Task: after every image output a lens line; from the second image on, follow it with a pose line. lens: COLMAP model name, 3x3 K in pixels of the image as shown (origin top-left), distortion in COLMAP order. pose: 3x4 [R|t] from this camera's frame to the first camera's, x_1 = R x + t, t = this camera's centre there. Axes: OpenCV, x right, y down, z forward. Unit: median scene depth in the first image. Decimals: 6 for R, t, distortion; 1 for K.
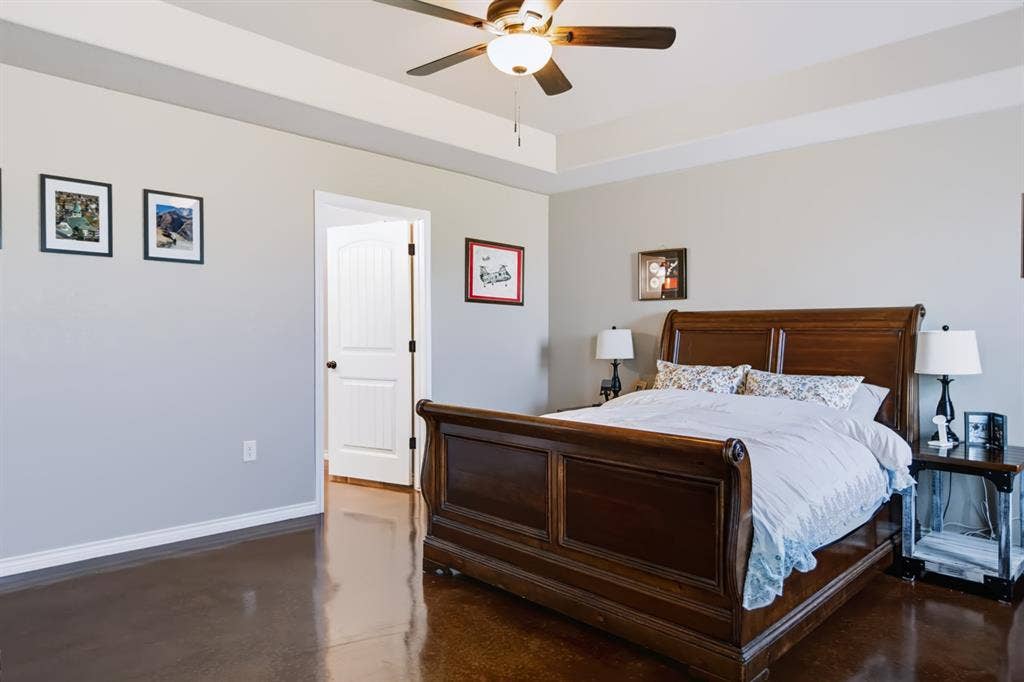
lens RADIAL K [[658.2, 0, 511.3], [0, 658.2, 340.0], [0, 0, 1]] dist [0.012517, -0.007643]
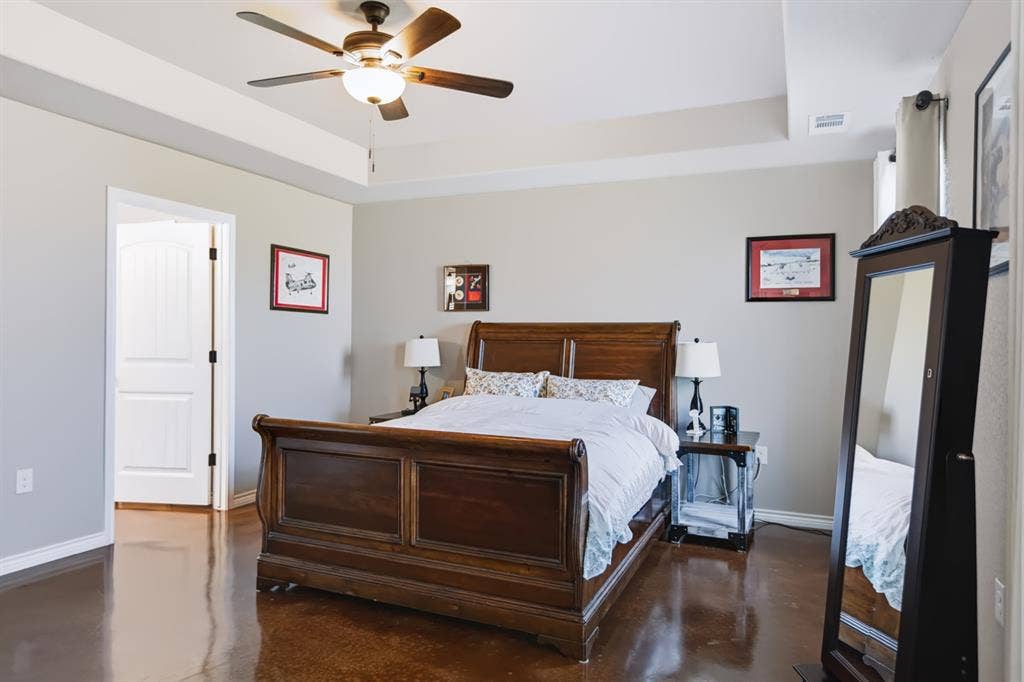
lens RADIAL K [[658.2, 0, 516.9], [0, 658.2, 334.1], [0, 0, 1]] dist [0.012517, -0.007643]
pose [[0.932730, 0.002597, 0.360566, -0.117862], [0.001109, 0.999949, -0.010071, -0.017553], [-0.360573, 0.009793, 0.932679, -0.051183]]
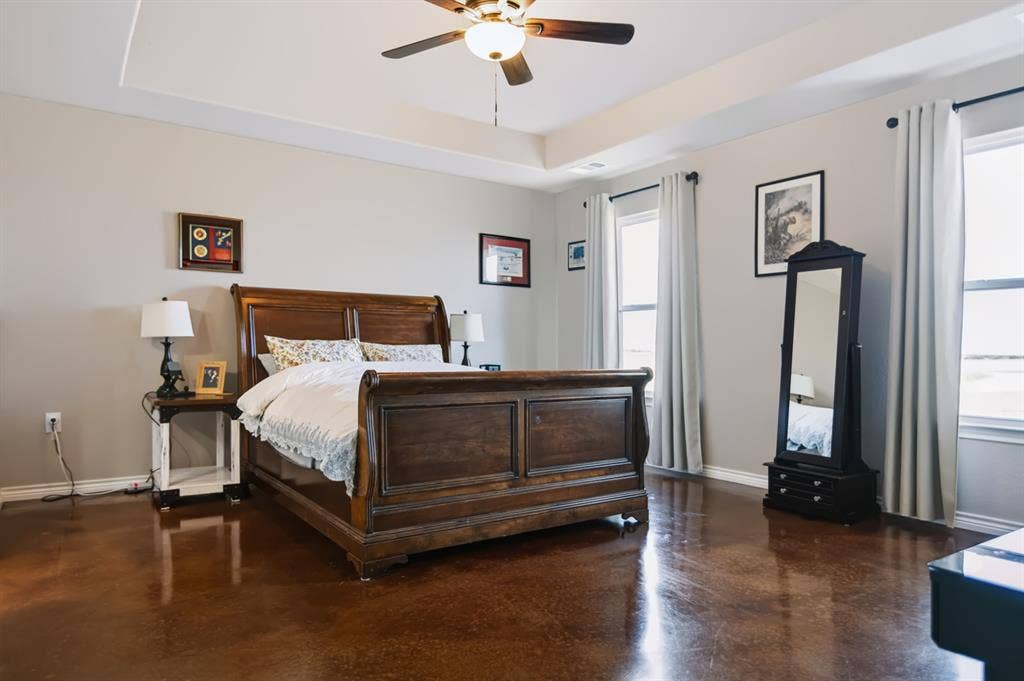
lens RADIAL K [[658.2, 0, 515.2], [0, 658.2, 345.8], [0, 0, 1]] dist [0.012517, -0.007643]
pose [[0.174992, -0.007318, 0.984543, -0.836959], [0.001279, 0.999973, 0.007205, 0.049600], [-0.984569, -0.000002, 0.174997, 0.619457]]
